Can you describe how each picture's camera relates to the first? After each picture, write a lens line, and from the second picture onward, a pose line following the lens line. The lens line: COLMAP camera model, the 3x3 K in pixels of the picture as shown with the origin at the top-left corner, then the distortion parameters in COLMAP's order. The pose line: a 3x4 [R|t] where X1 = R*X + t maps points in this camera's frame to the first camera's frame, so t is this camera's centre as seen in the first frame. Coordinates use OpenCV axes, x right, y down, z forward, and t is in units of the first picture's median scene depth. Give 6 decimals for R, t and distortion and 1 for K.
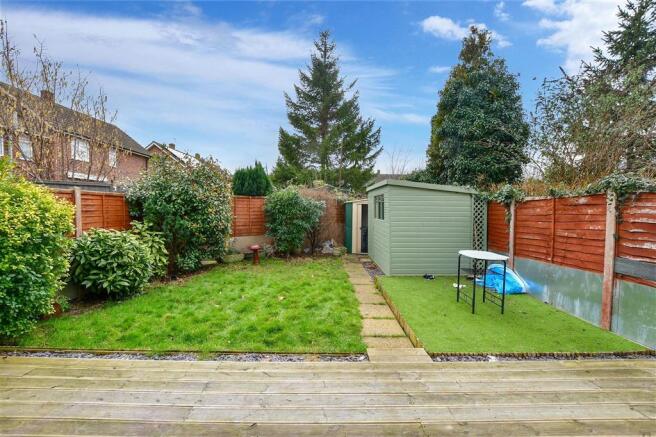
lens RADIAL K [[293.9, 0, 328.3], [0, 293.9, 222.4], [0, 0, 1]] dist [-0.014939, 0.000885]
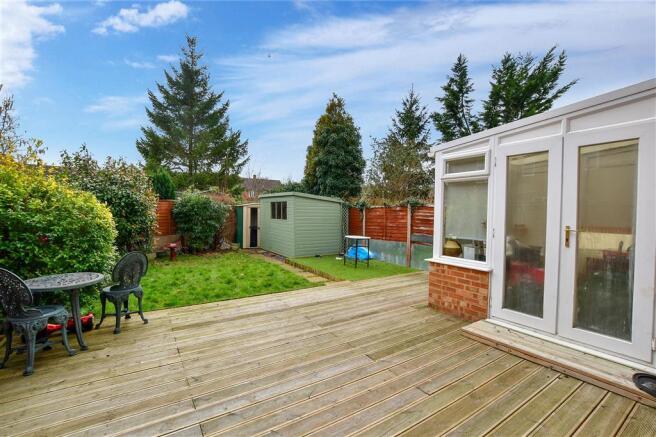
lens RADIAL K [[293.9, 0, 328.3], [0, 293.9, 222.4], [0, 0, 1]] dist [-0.014939, 0.000885]
pose [[0.843517, -0.015420, 0.536881, -0.372747], [0.018012, 0.999838, 0.000418, 0.007715], [-0.536800, 0.009318, 0.843658, -0.280066]]
